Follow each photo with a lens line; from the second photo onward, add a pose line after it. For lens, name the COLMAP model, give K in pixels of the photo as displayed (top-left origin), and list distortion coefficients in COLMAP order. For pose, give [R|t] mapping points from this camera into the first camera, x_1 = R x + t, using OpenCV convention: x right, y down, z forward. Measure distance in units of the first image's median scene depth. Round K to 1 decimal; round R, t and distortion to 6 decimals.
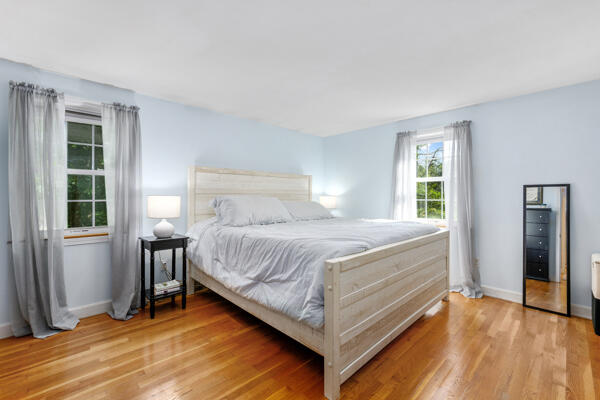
lens RADIAL K [[261.9, 0, 300.6], [0, 261.9, 198.7], [0, 0, 1]] dist [0.000644, 0.000043]
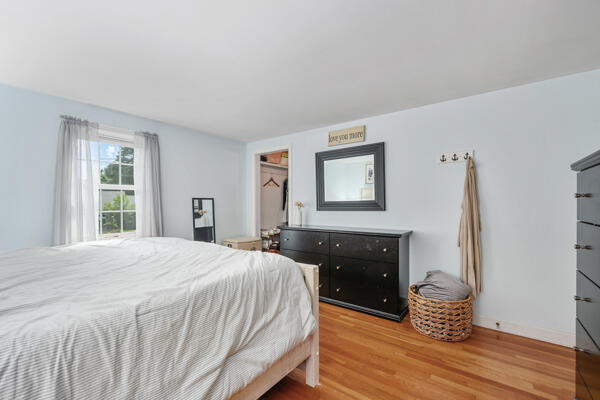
lens RADIAL K [[261.9, 0, 300.2], [0, 261.9, 202.6], [0, 0, 1]] dist [0.000644, 0.000043]
pose [[-0.155291, 0.002772, 0.987865, -0.542823], [0.010373, 0.999946, -0.001176, -0.020110], [-0.987814, 0.010064, -0.155311, 0.666471]]
